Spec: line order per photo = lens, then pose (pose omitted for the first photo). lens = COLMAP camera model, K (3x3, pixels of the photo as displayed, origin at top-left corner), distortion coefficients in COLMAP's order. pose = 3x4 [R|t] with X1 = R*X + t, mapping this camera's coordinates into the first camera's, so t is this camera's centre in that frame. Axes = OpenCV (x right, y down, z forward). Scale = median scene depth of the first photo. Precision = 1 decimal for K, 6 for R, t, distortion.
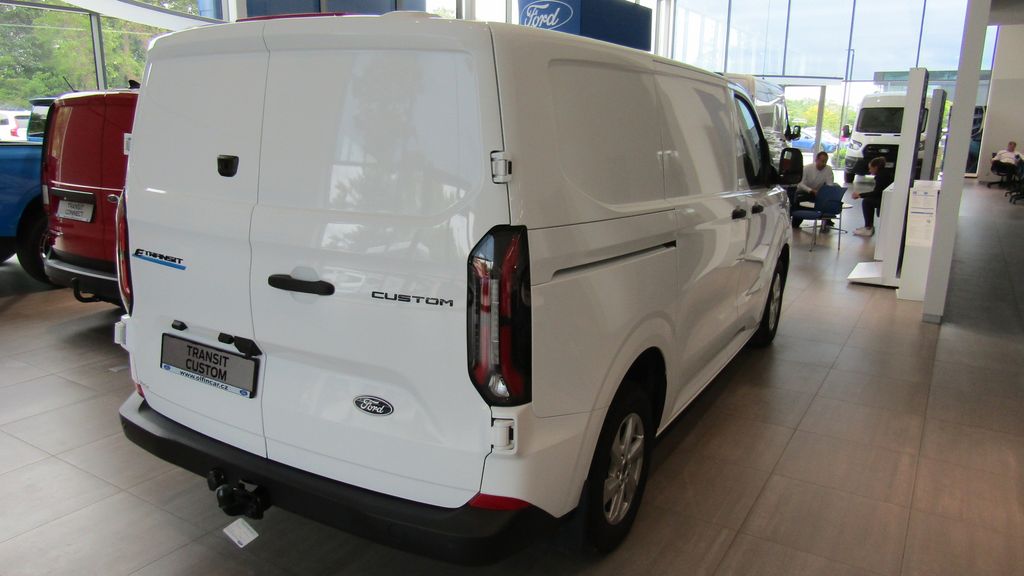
lens RADIAL K [[779.5, 0, 512.0], [0, 779.5, 288.0], [0, 0, 1]] dist [-0.002760, -0.001800]
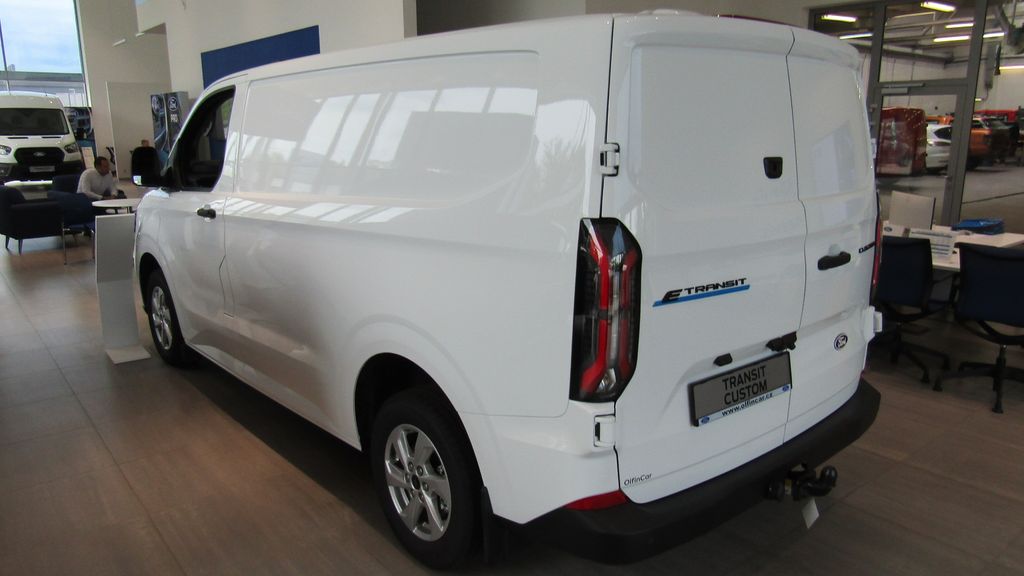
lens RADIAL K [[779.5, 0, 512.0], [0, 779.5, 288.0], [0, 0, 1]] dist [-0.002760, -0.001800]
pose [[0.260631, -0.213021, 0.941644, -1.298785], [0.213904, 0.963854, 0.158841, -0.218518], [-0.941444, 0.160023, 0.296777, 0.961846]]
